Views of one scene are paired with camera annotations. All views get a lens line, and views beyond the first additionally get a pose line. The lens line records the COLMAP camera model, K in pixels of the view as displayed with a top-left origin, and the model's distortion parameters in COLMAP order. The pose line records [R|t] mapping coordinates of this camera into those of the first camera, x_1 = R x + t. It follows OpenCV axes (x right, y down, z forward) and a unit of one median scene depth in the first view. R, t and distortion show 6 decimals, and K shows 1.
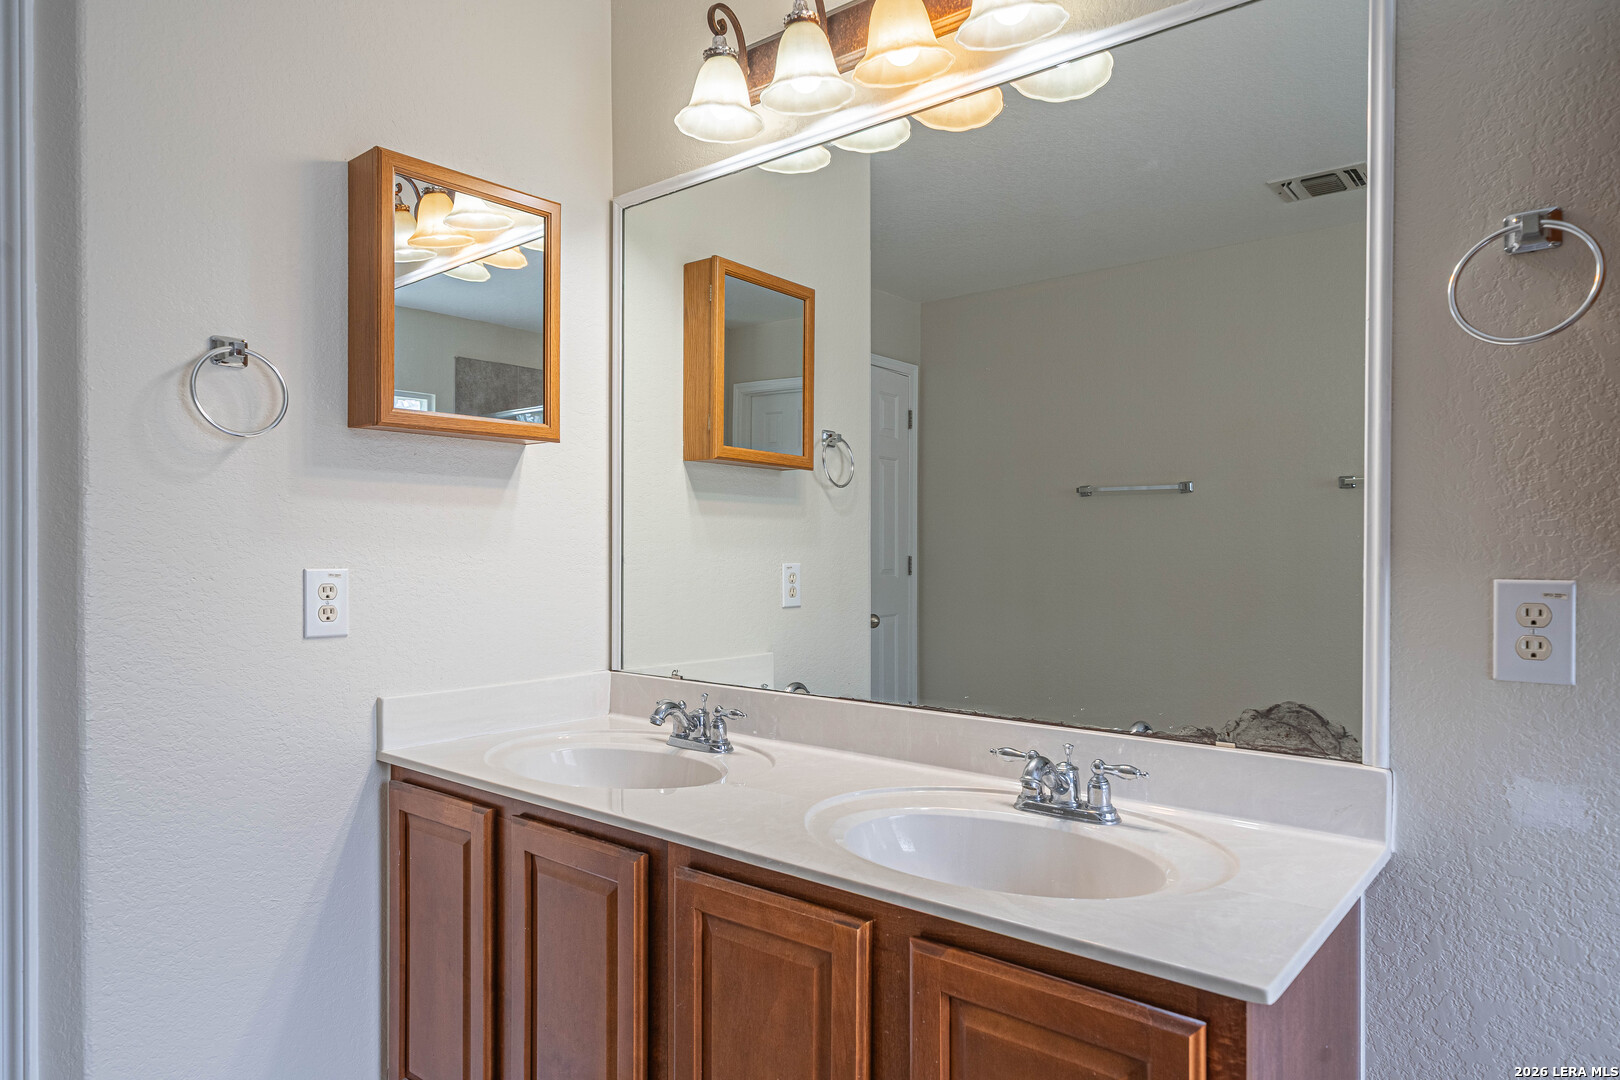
lens RADIAL K [[956.2, 0, 813.7], [0, 956.2, 559.0], [0, 0, 1]] dist [0.040035, 0.000170]
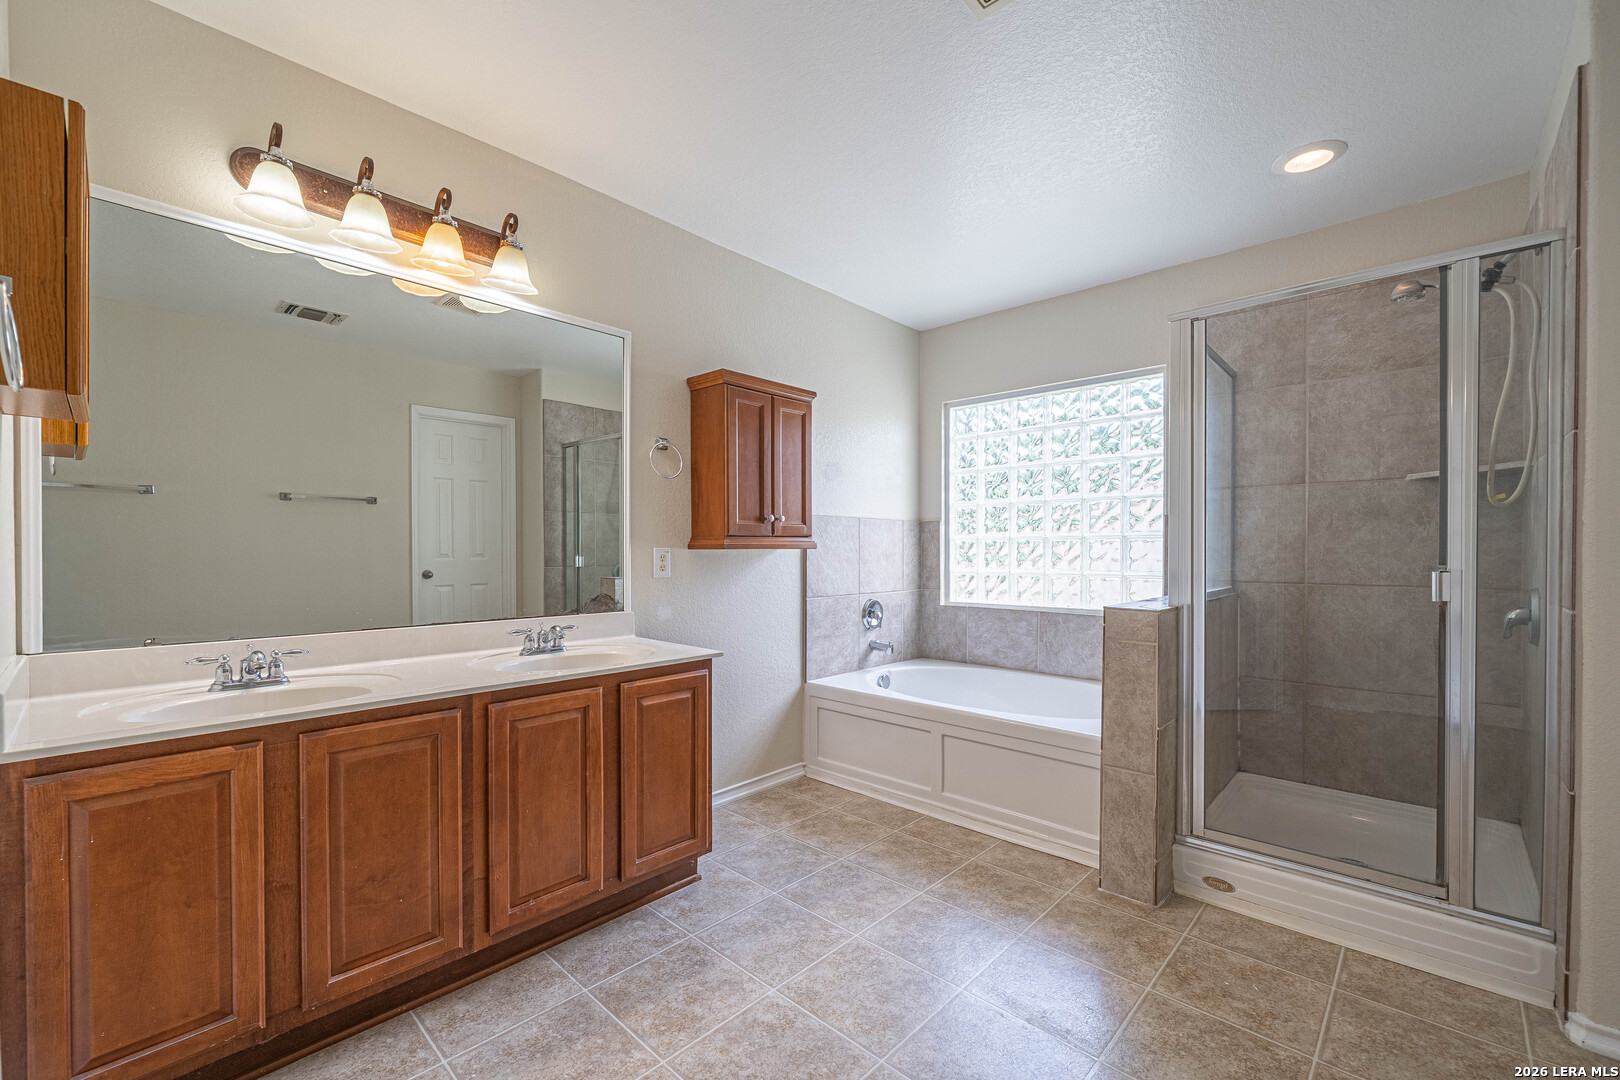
lens RADIAL K [[641.1, 0, 801.6], [0, 641.1, 550.7], [0, 0, 1]] dist [-0.000946, -0.000085]
pose [[0.073483, -0.000129, 0.997296, -1.216041], [0.004245, 0.999991, -0.000183, 0.028954], [-0.997287, 0.004247, 0.073483, 0.297726]]
